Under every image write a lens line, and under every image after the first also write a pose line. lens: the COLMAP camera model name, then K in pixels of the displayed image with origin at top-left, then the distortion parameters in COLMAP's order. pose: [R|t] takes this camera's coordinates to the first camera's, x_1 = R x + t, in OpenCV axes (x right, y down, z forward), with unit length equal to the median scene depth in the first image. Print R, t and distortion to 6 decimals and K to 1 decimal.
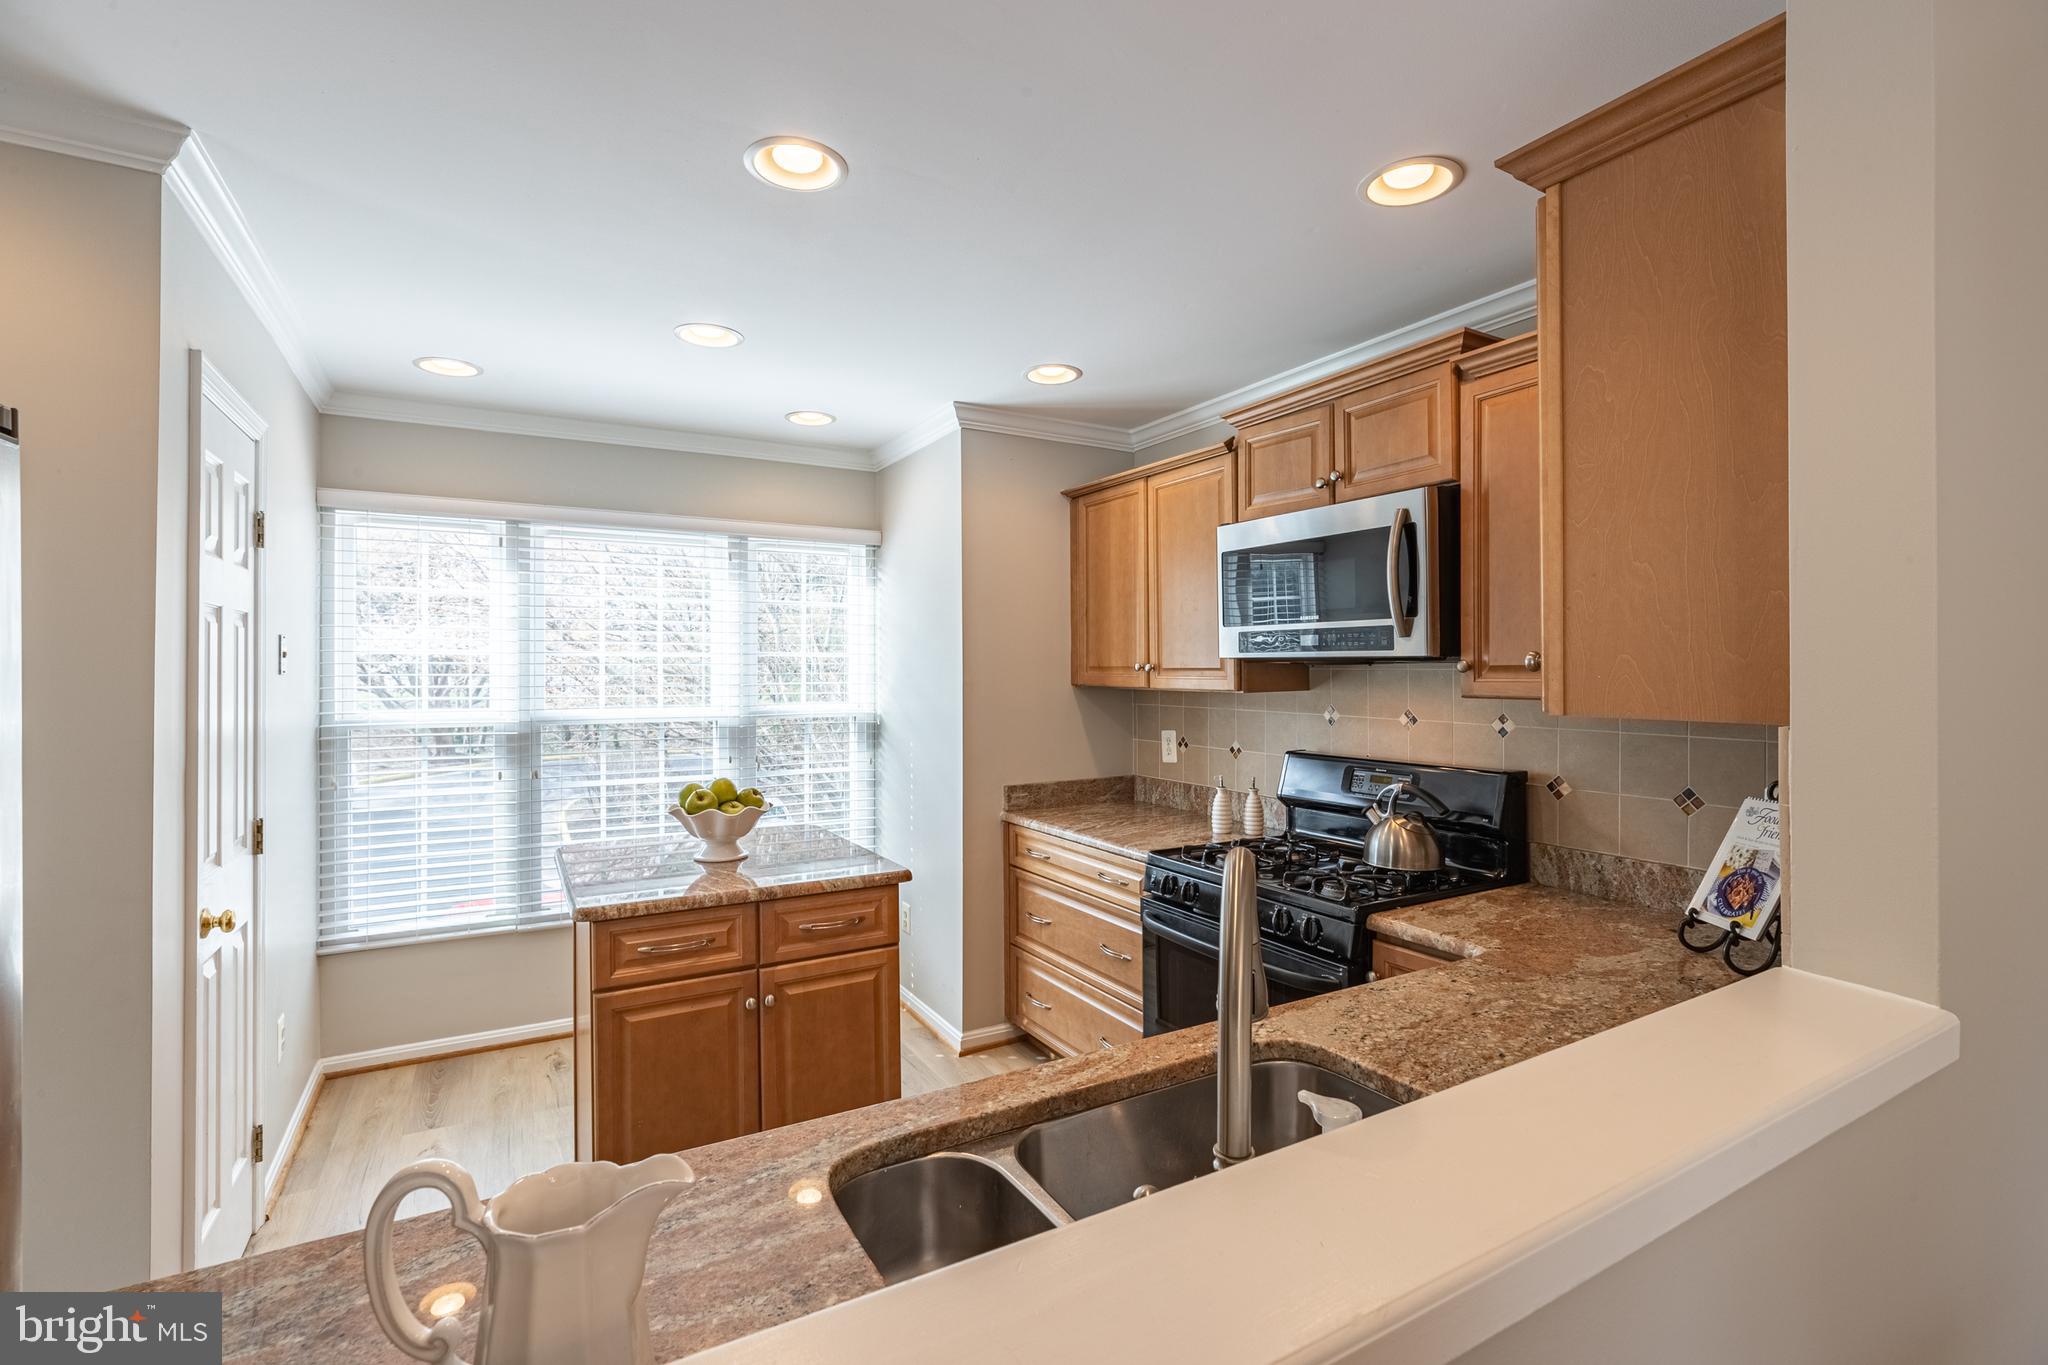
lens RADIAL K [[920.2, 0, 1025.6], [0, 920.2, 669.9], [0, 0, 1]] dist [-0.010026, -0.000521]
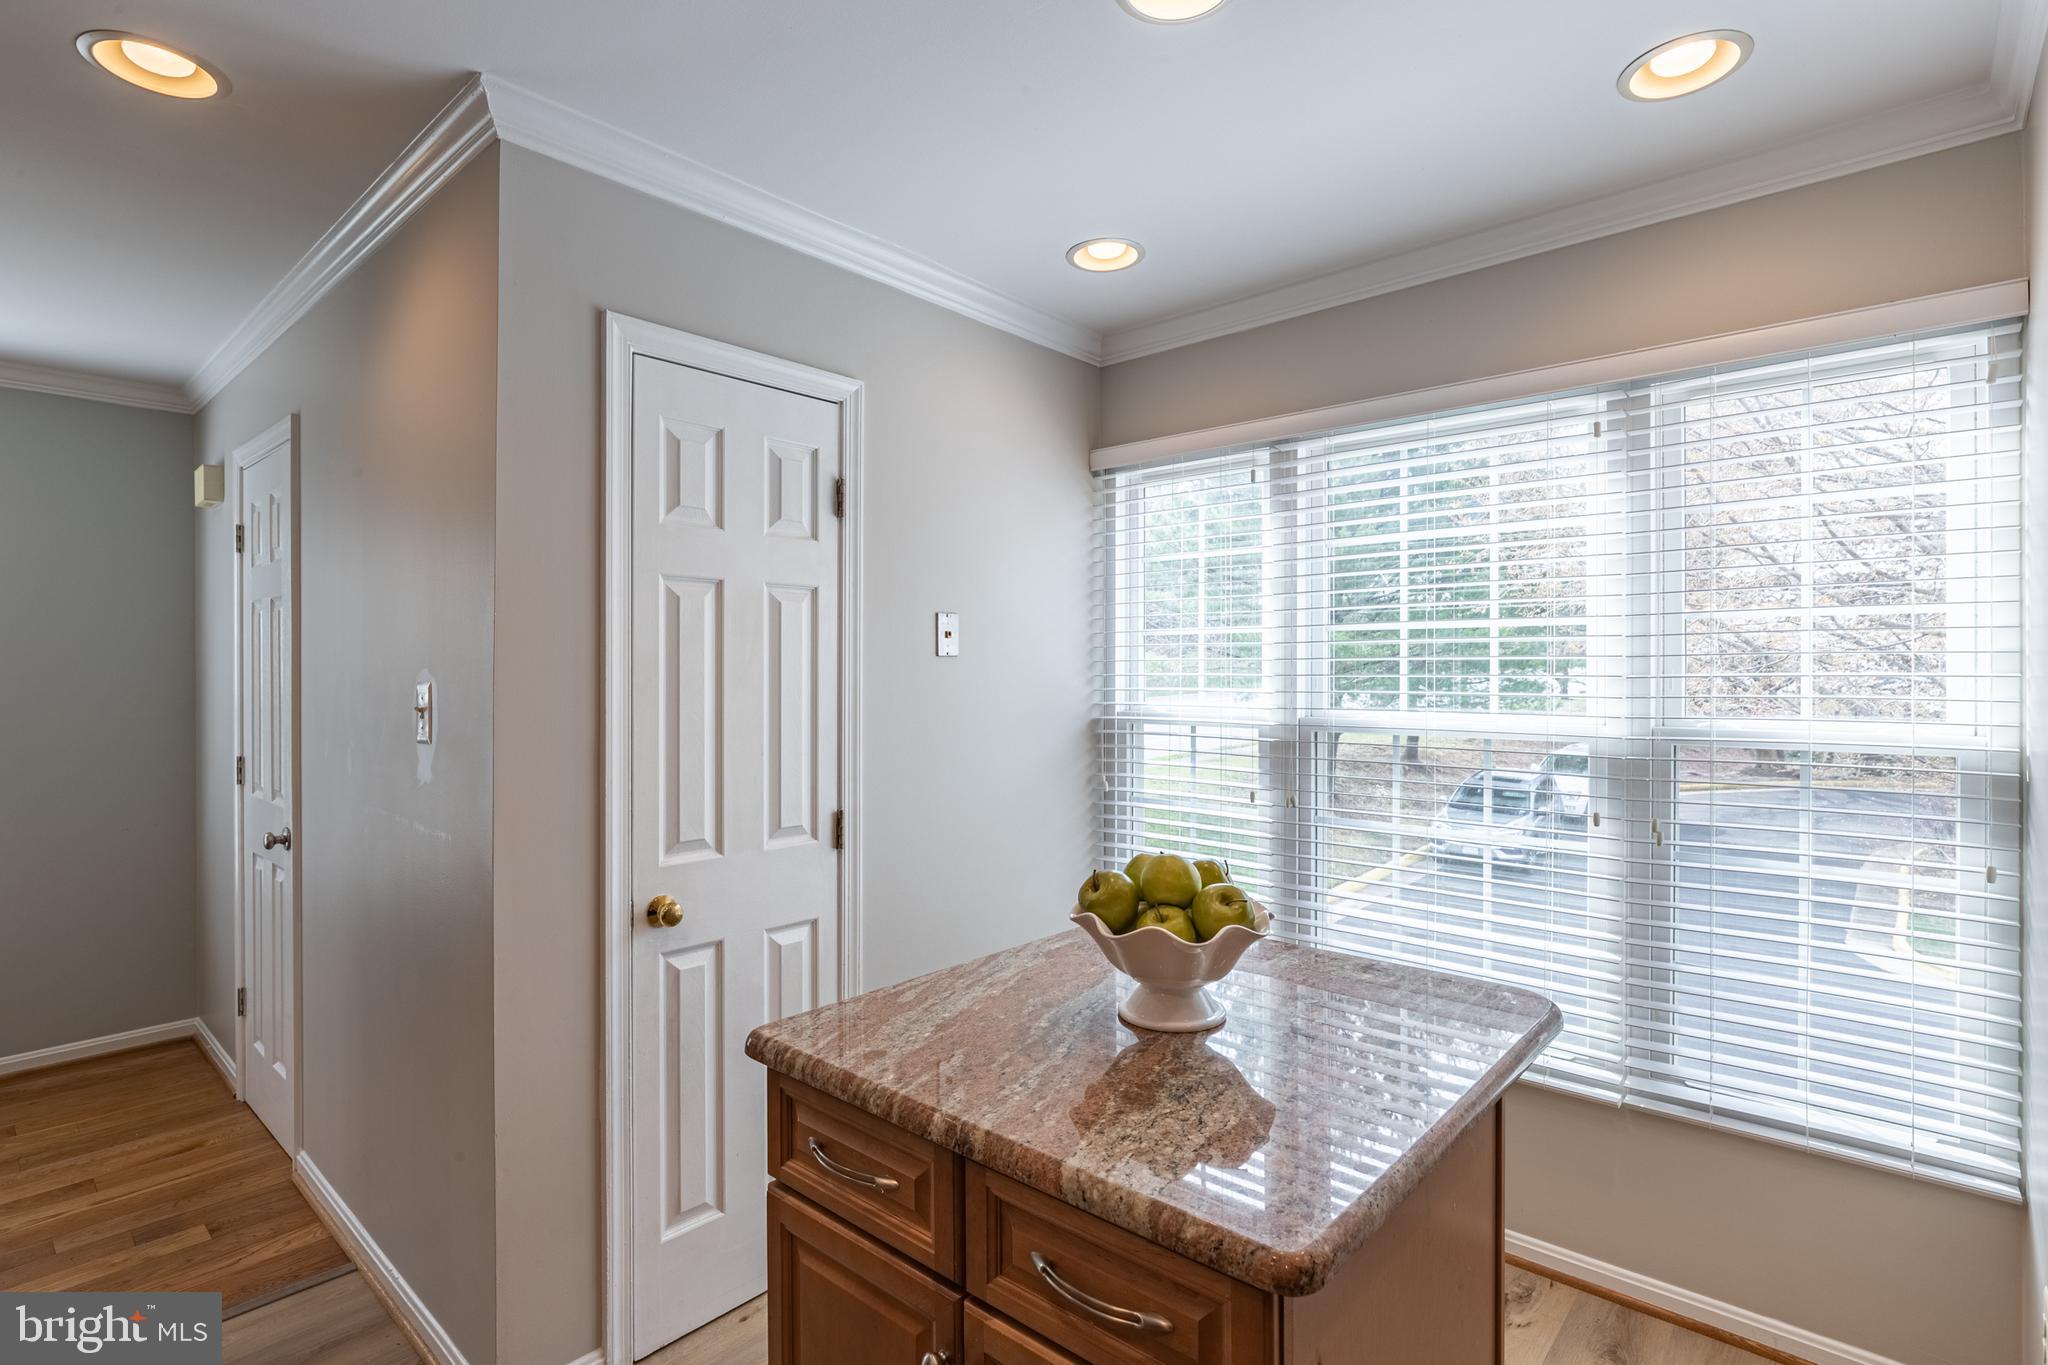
lens RADIAL K [[987.4, 0, 1031.3], [0, 987.4, 680.6], [0, 0, 1]] dist [-0.020203, 0.000091]
pose [[0.321204, 0.010052, -0.946957, 0.118501], [0.001112, 0.999939, 0.010992, 0.014891], [0.947009, -0.004584, 0.321174, 0.619374]]
